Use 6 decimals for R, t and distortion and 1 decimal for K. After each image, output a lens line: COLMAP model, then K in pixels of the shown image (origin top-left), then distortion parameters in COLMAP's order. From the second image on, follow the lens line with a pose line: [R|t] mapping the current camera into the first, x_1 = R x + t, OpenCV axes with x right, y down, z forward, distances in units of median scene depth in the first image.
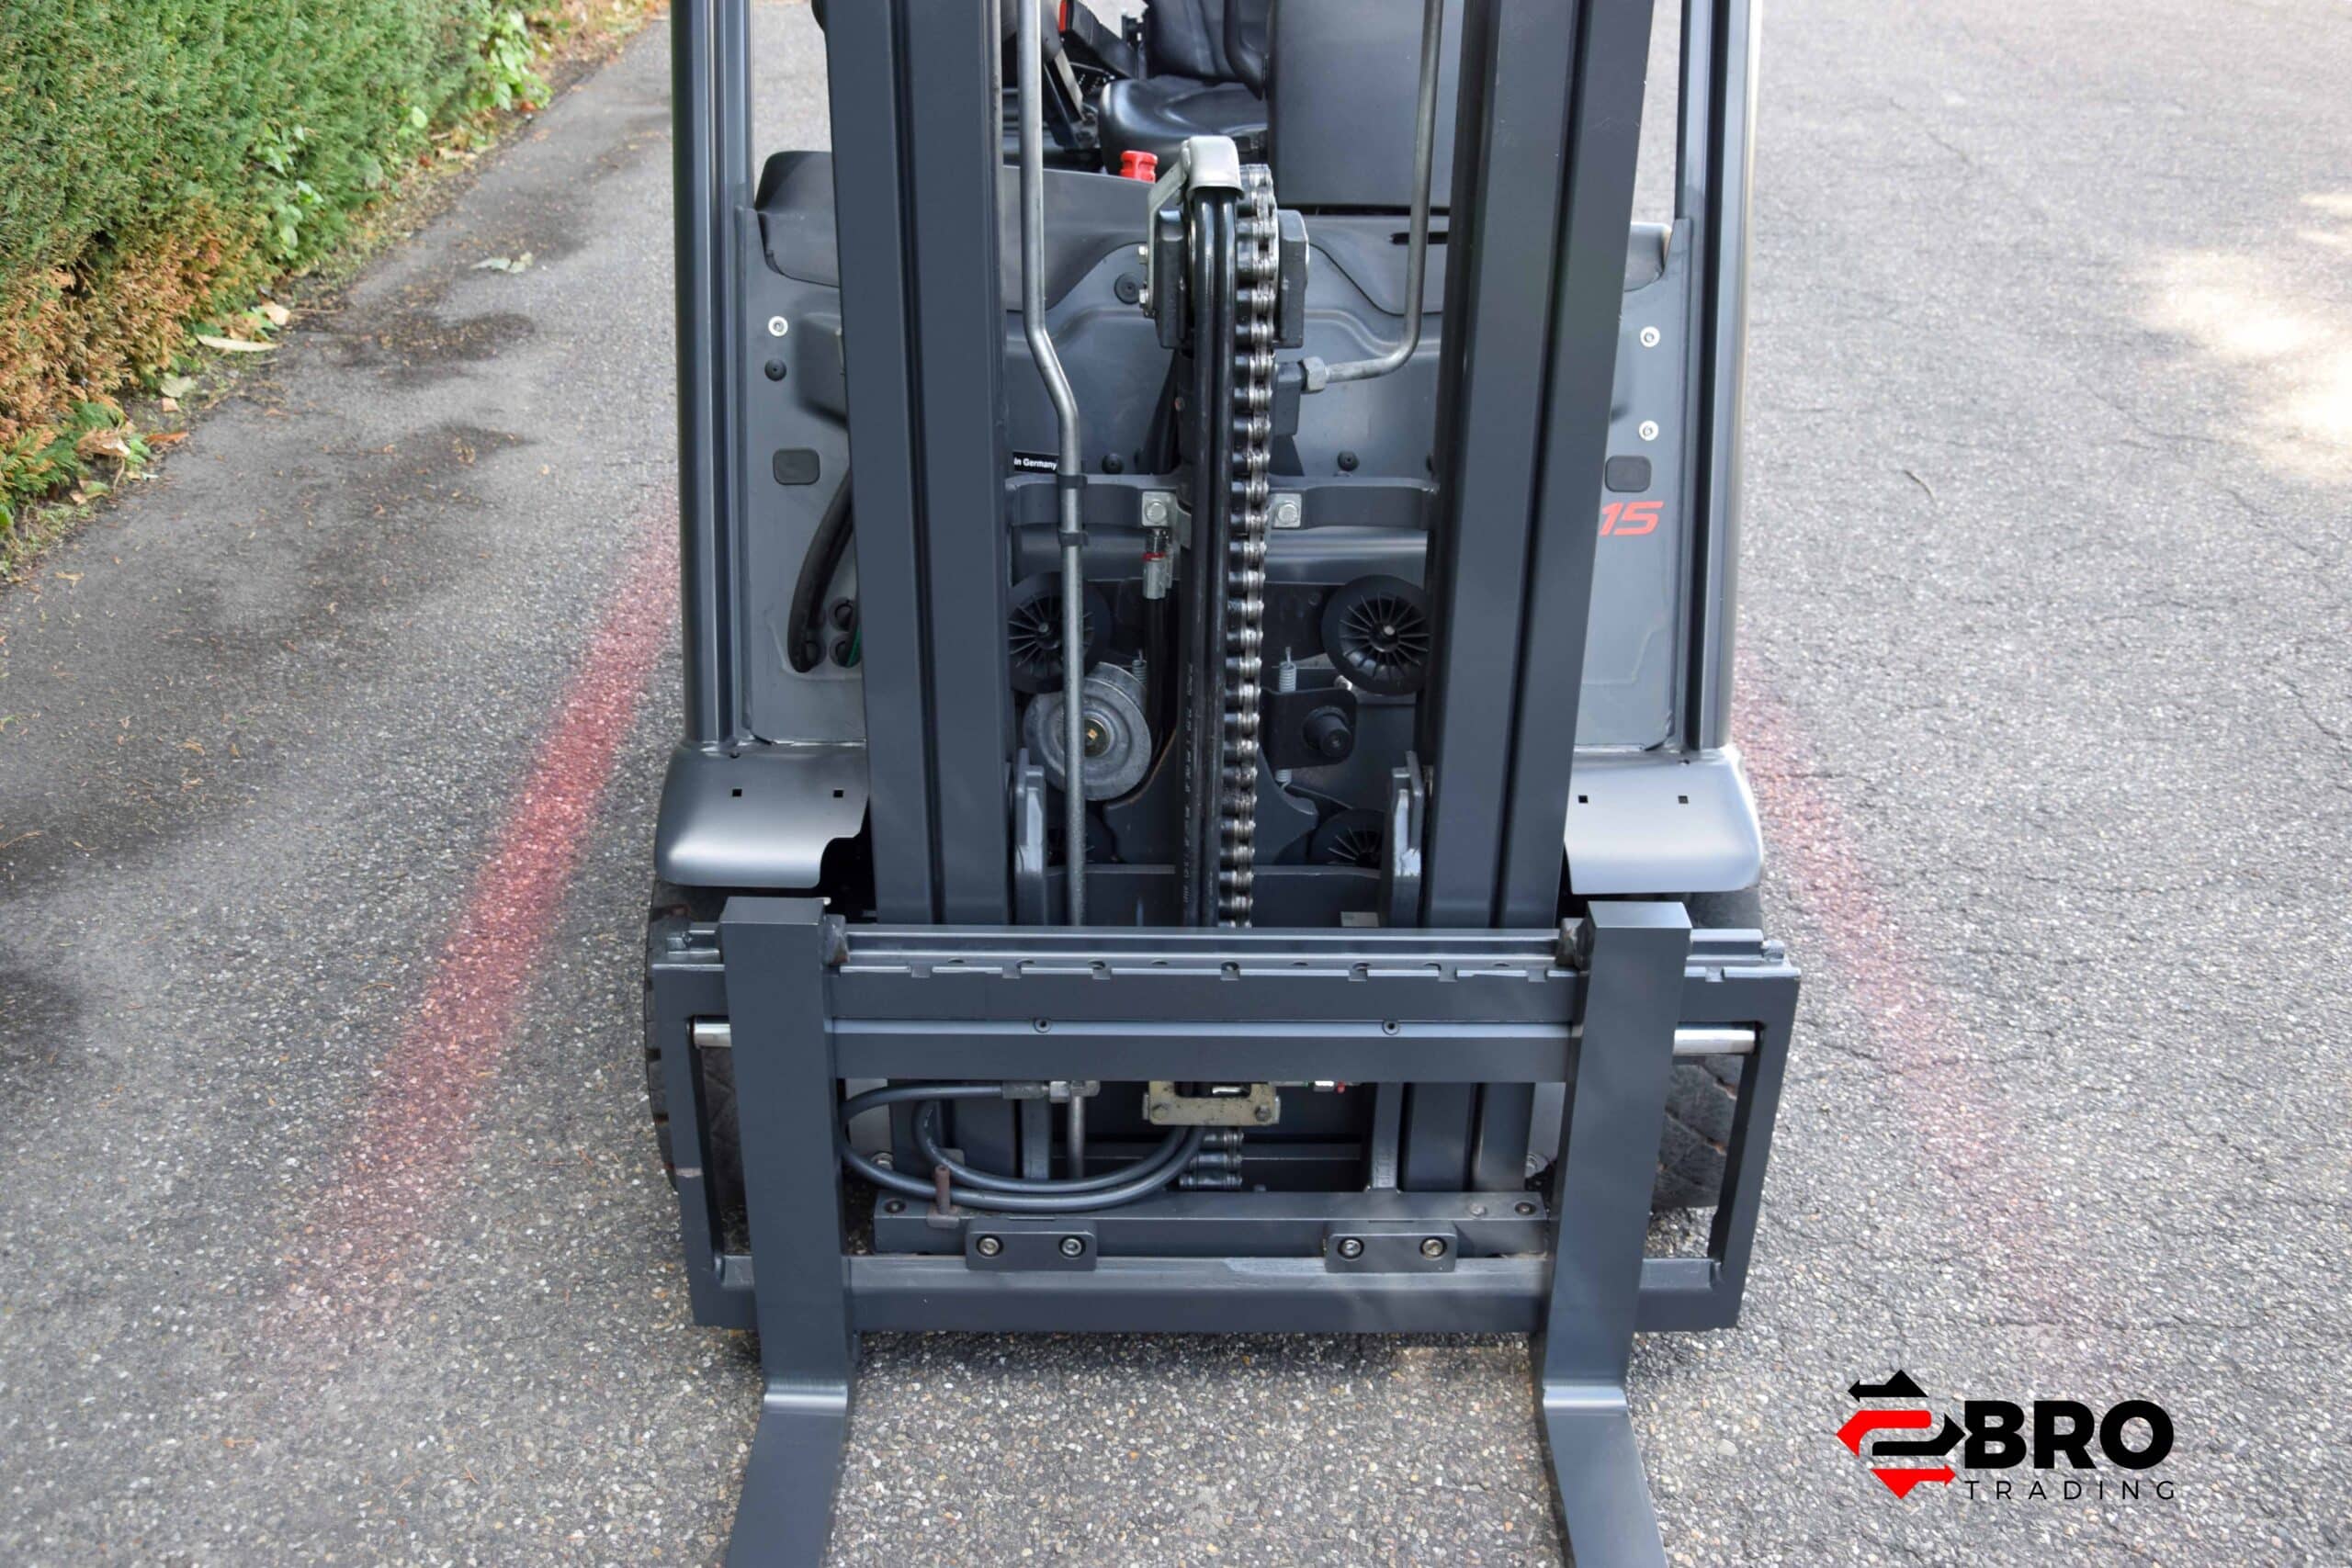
lens RADIAL K [[2175.8, 0, 1176.0], [0, 2175.8, 784.0], [0, 0, 1]] dist [-0.092190, 0.175428]
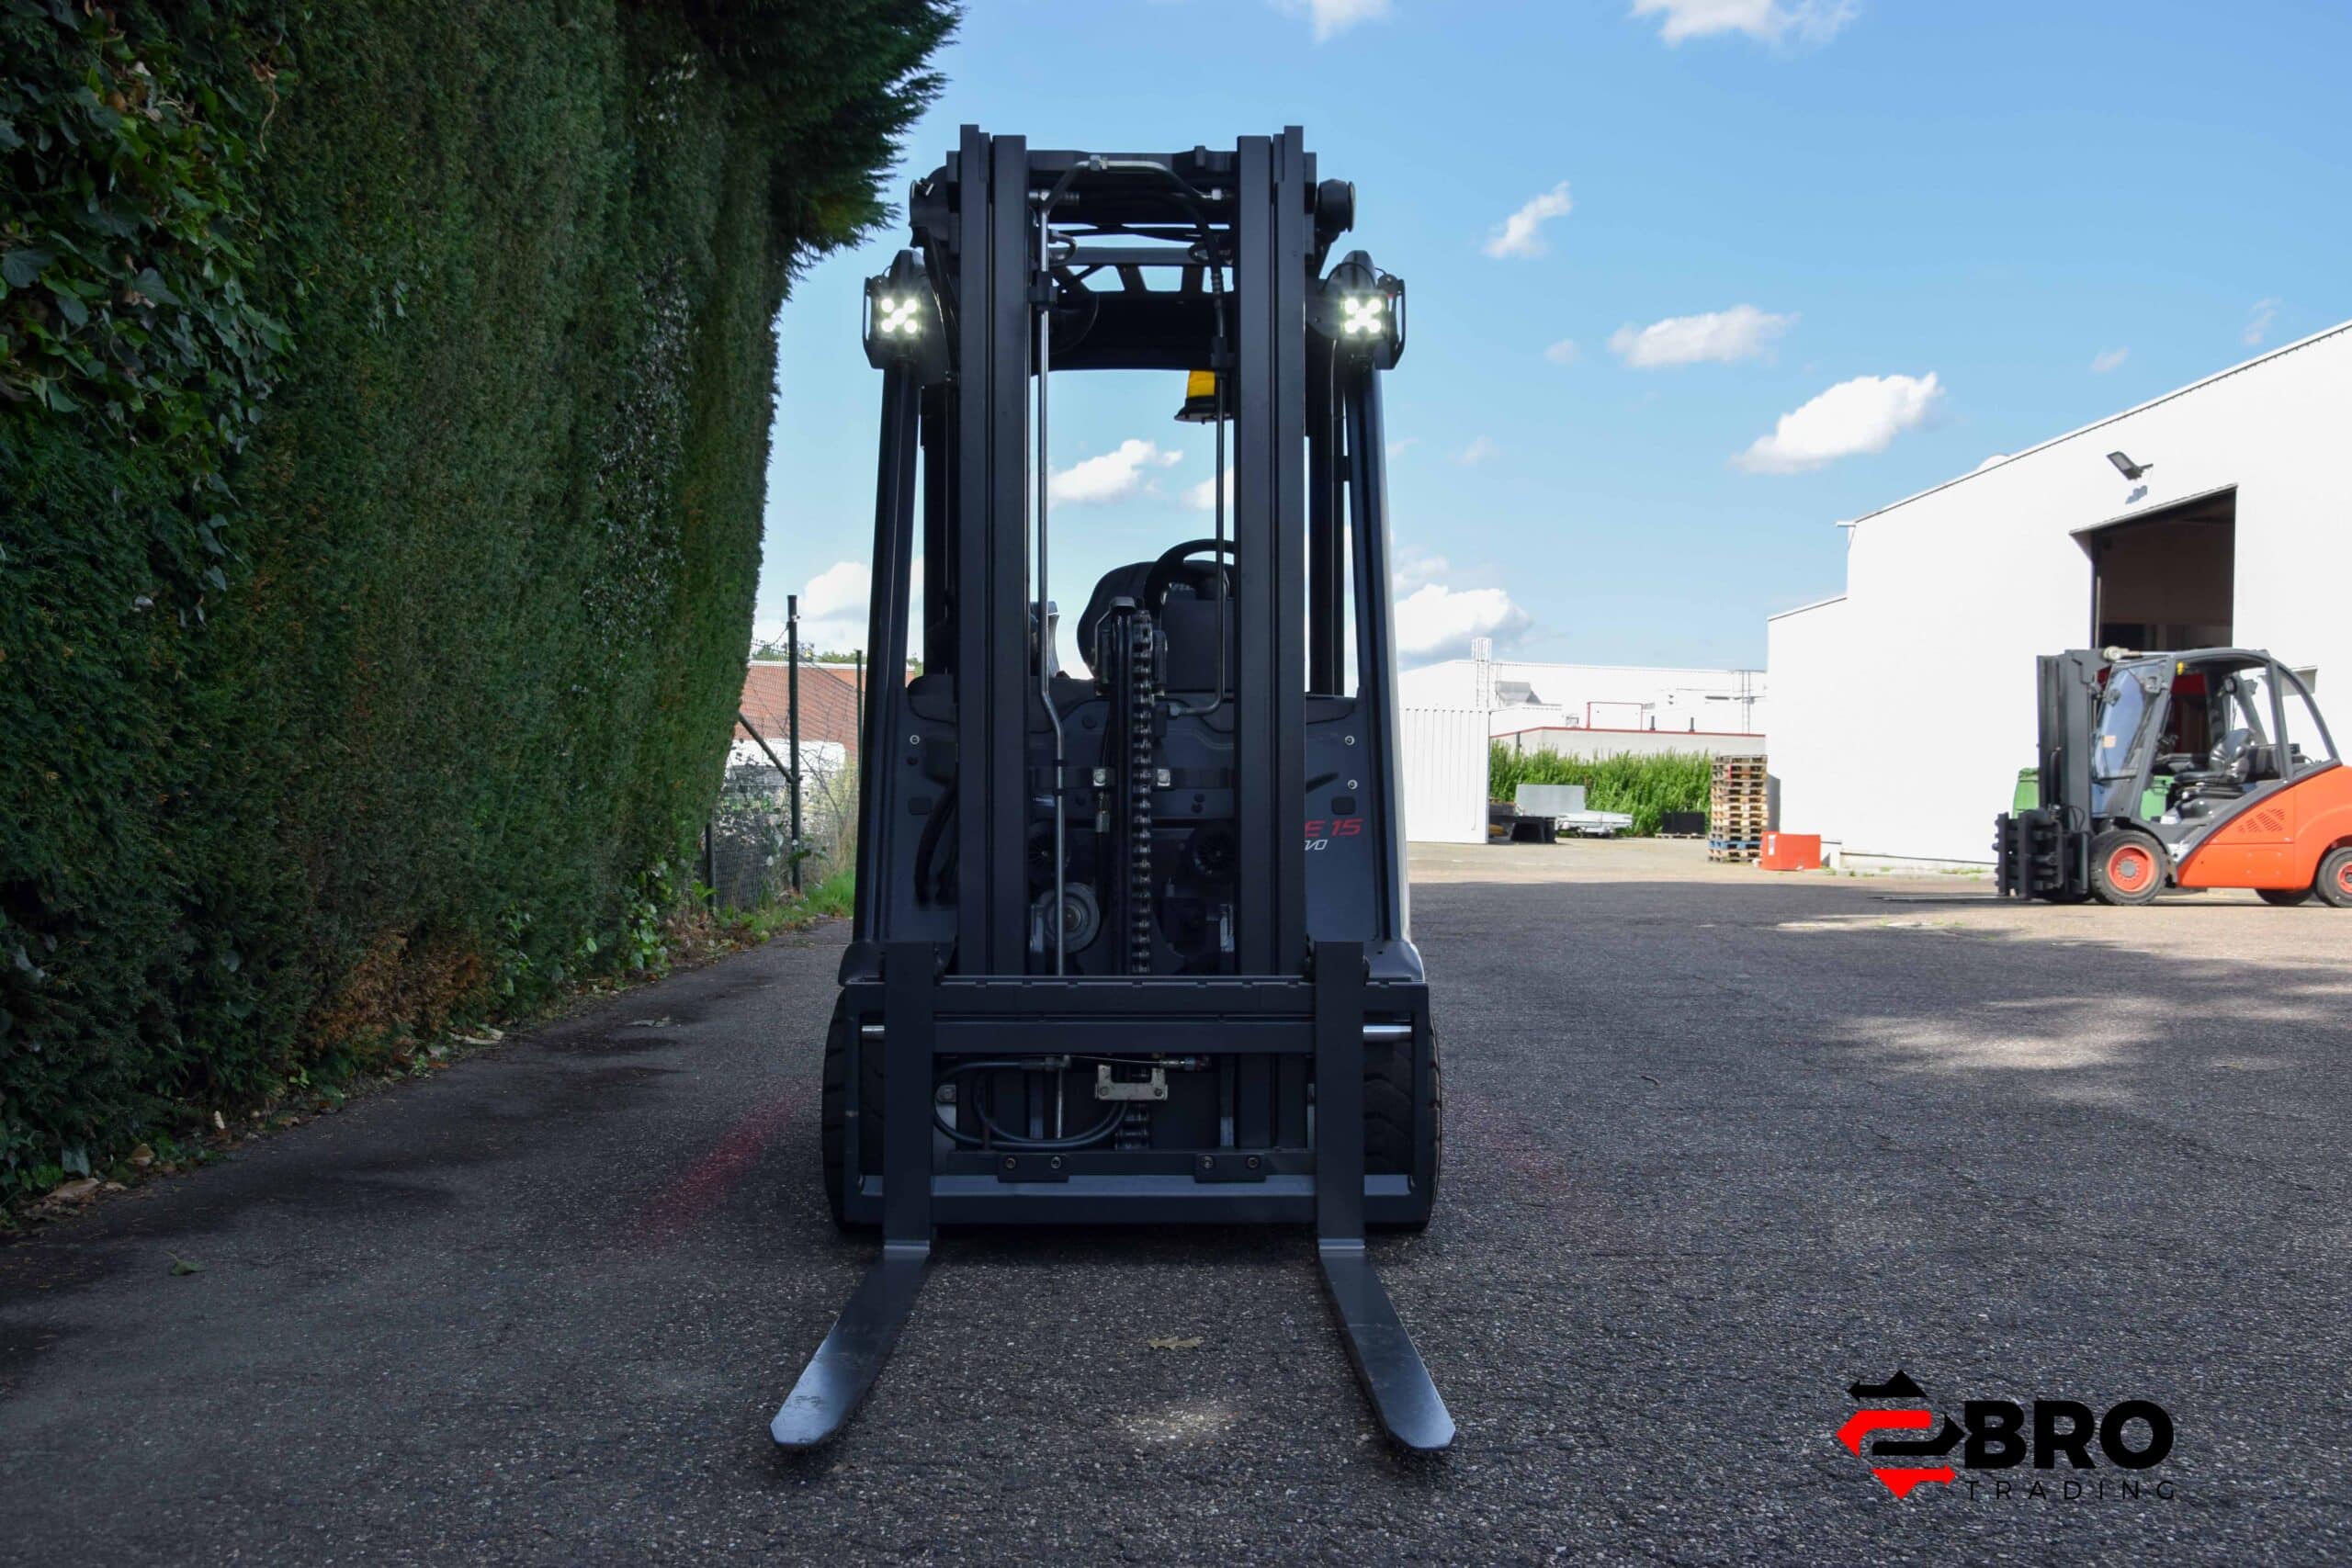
lens RADIAL K [[2175.8, 0, 1176.0], [0, 2175.8, 784.0], [0, 0, 1]] dist [-0.092190, 0.175428]
pose [[0.999880, -0.015113, 0.003300, 0.052446], [0.014828, 0.875573, -0.482859, 0.815657], [0.004408, 0.482850, 0.875692, -0.760122]]
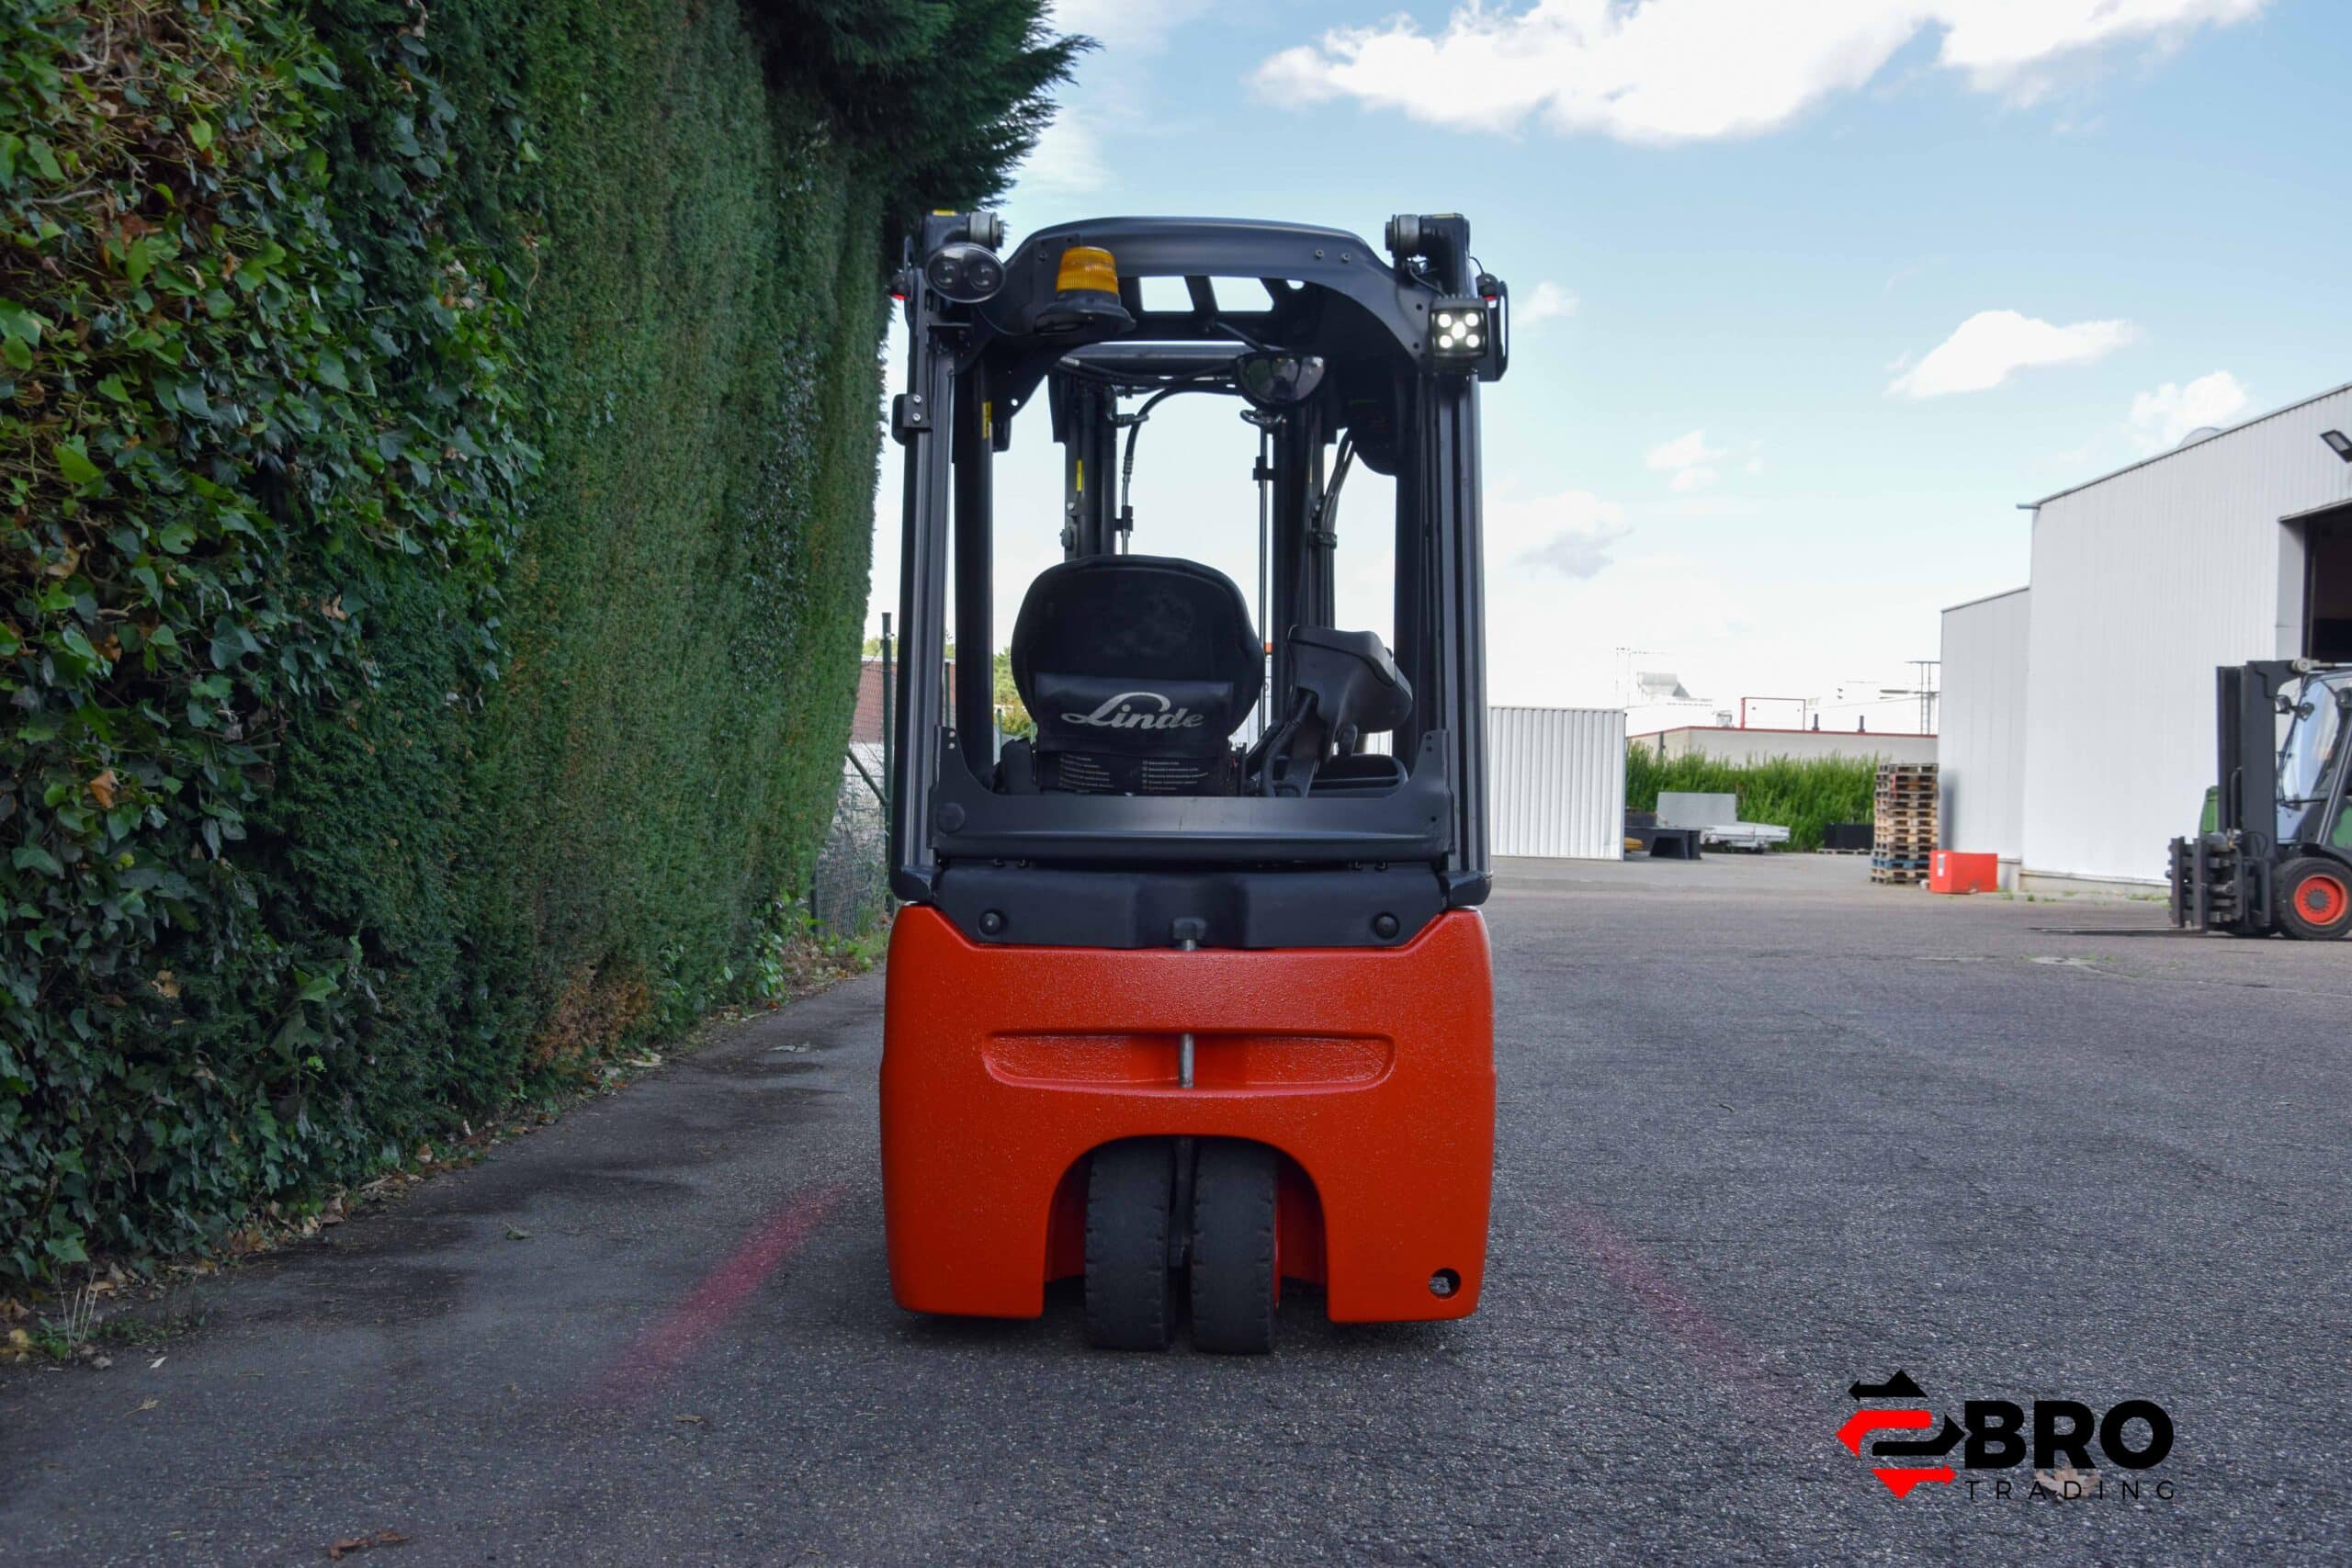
lens RADIAL K [[2453.7, 0, 1176.0], [0, 2453.7, 784.0], [0, 0, 1]] dist [-0.046895, 0.206640]
pose [[0.999287, -0.010794, -0.036176, 0.022962], [-0.008092, 0.874742, -0.484521, 1.114033], [0.036874, 0.484468, 0.874031, -1.447250]]
